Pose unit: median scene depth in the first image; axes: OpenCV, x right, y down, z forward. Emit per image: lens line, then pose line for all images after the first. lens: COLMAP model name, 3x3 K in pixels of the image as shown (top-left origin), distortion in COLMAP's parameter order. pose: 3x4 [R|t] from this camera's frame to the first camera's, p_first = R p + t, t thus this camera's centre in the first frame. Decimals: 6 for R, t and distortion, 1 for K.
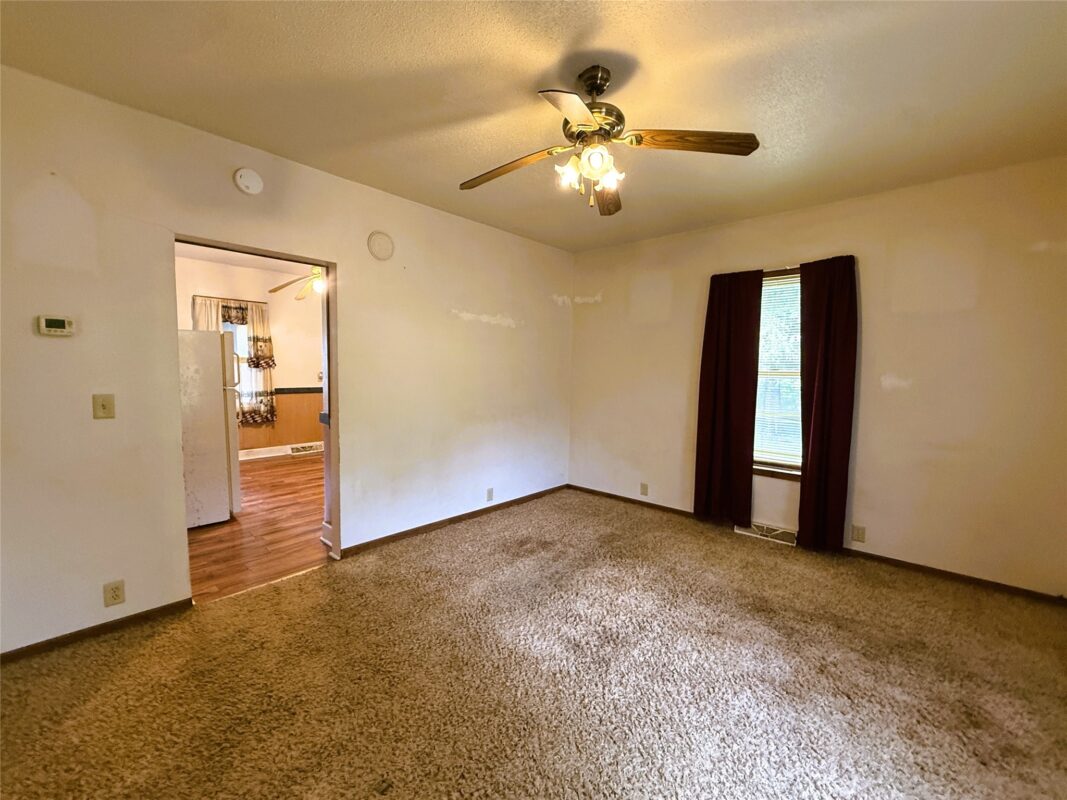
lens RADIAL K [[439.2, 0, 533.5], [0, 439.2, 400.0], [0, 0, 1]] dist [-0.000399, 0.000046]
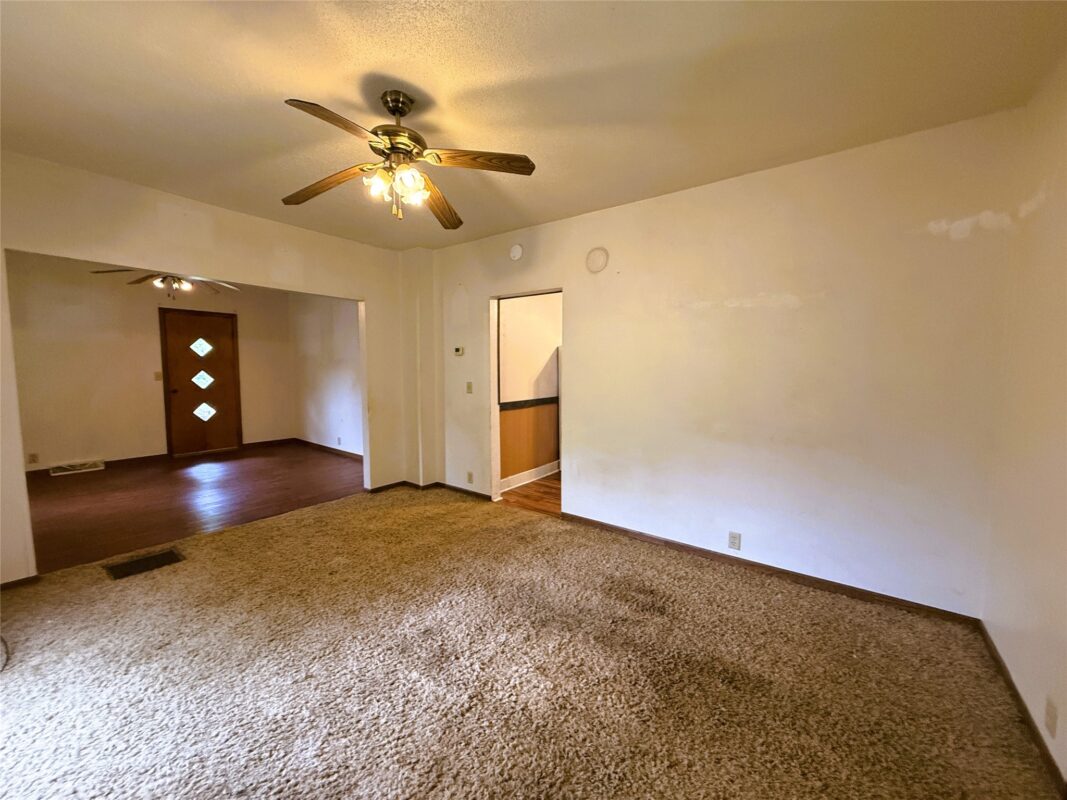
lens RADIAL K [[420.5, 0, 519.6], [0, 420.5, 401.1], [0, 0, 1]] dist [-0.000946, 0.000027]
pose [[0.079713, 0.072206, -0.994199, 0.730459], [-0.074022, 0.995048, 0.066332, -0.050654], [0.994066, 0.068306, 0.084663, 0.738820]]
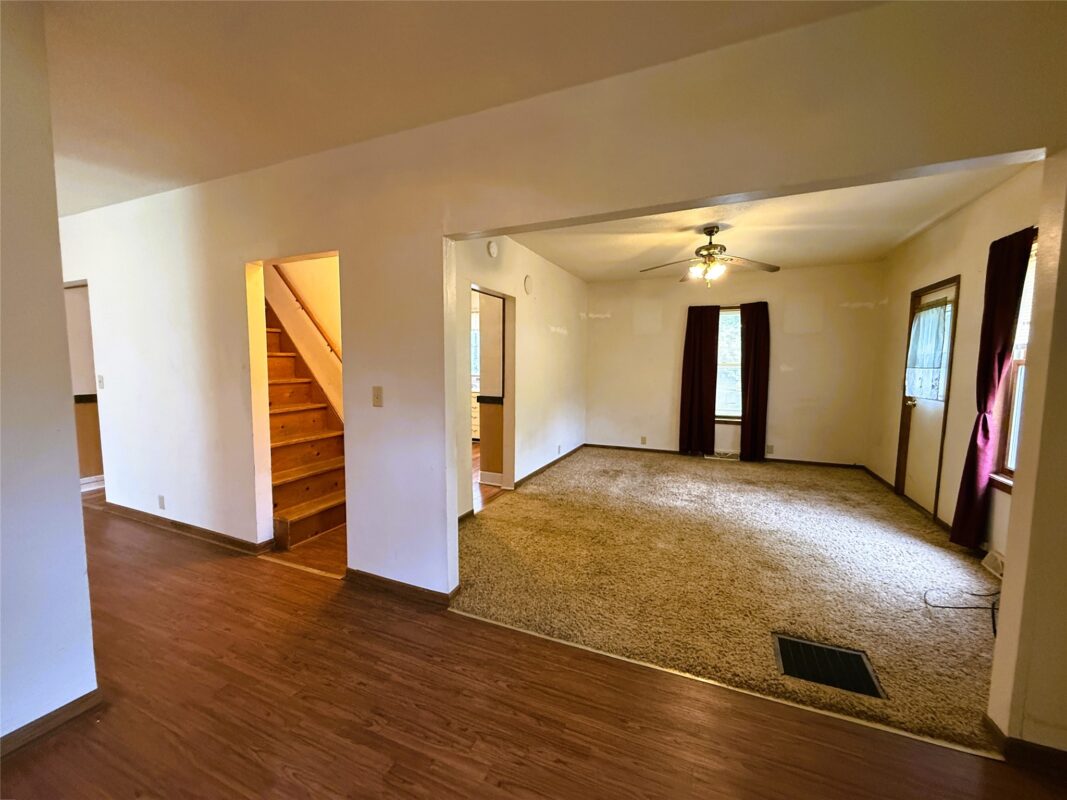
lens RADIAL K [[430.0, 0, 533.5], [0, 430.0, 400.0], [0, 0, 1]] dist [0.000267, 0.000130]
pose [[0.947370, -0.037719, 0.317912, -0.822993], [0.032083, 0.999222, 0.022948, 0.017679], [-0.318530, -0.011541, 0.947842, -0.435119]]
